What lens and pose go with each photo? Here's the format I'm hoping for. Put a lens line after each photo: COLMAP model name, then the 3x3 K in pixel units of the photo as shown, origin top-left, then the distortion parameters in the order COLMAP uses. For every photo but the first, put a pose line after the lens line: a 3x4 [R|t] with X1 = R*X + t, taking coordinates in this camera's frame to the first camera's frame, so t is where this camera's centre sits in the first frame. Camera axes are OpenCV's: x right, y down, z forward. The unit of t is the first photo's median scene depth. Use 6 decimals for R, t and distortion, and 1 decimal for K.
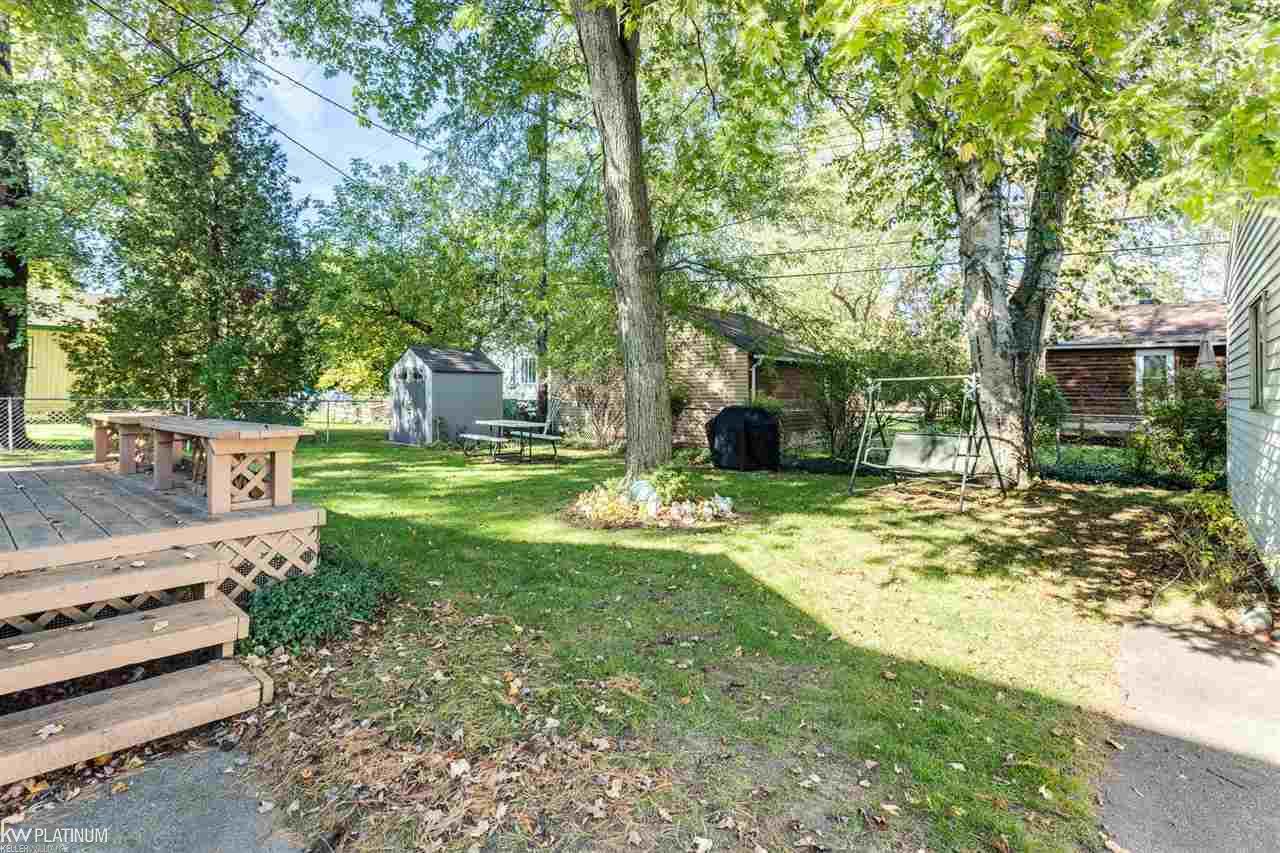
lens RADIAL K [[621.7, 0, 640.0], [0, 621.7, 422.0], [0, 0, 1]] dist [-0.000895, -0.000024]
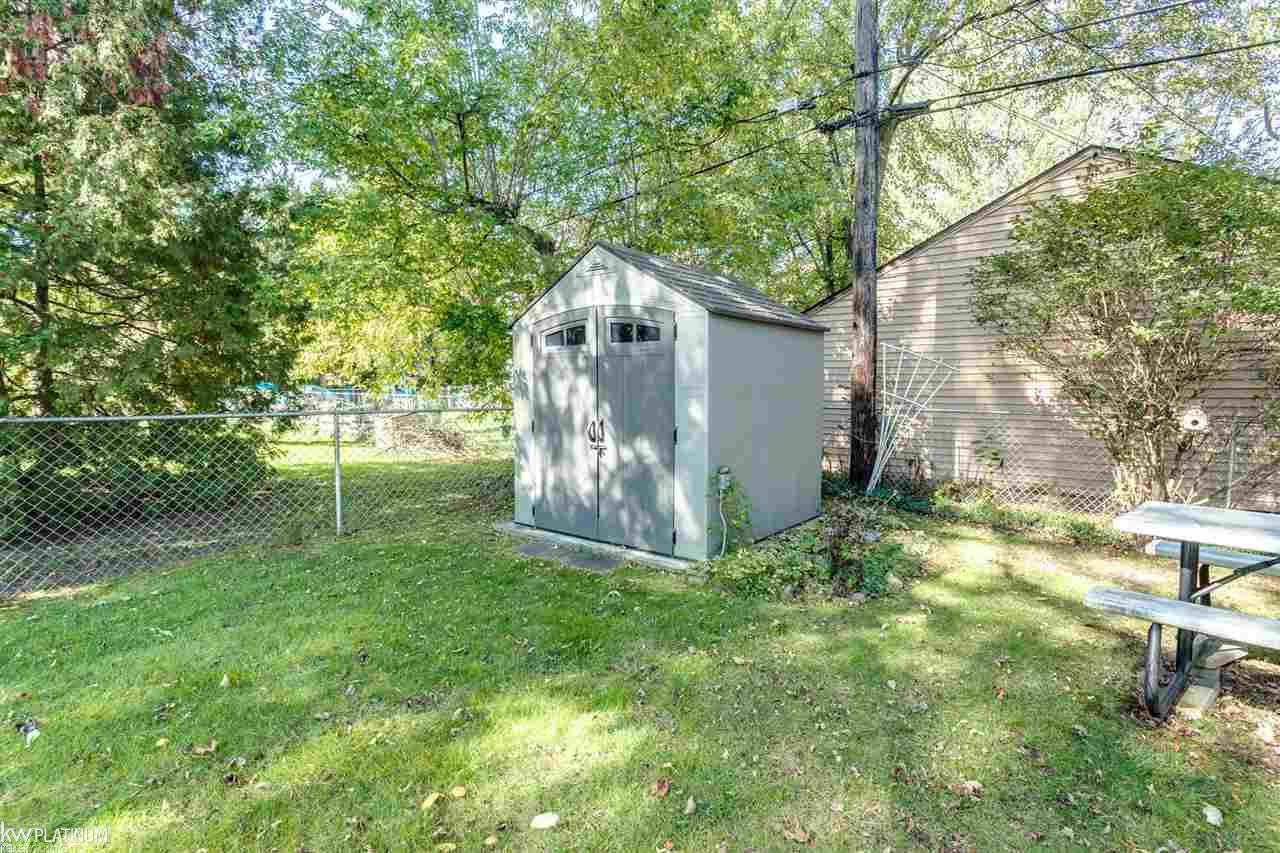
lens RADIAL K [[621.7, 0, 638.7], [0, 621.7, 428.5], [0, 0, 1]] dist [-0.000895, -0.000024]
pose [[0.998790, -0.019005, 0.045368, -0.361582], [0.017442, 0.999249, 0.034610, -0.035776], [-0.045992, -0.033777, 0.998371, 0.672340]]
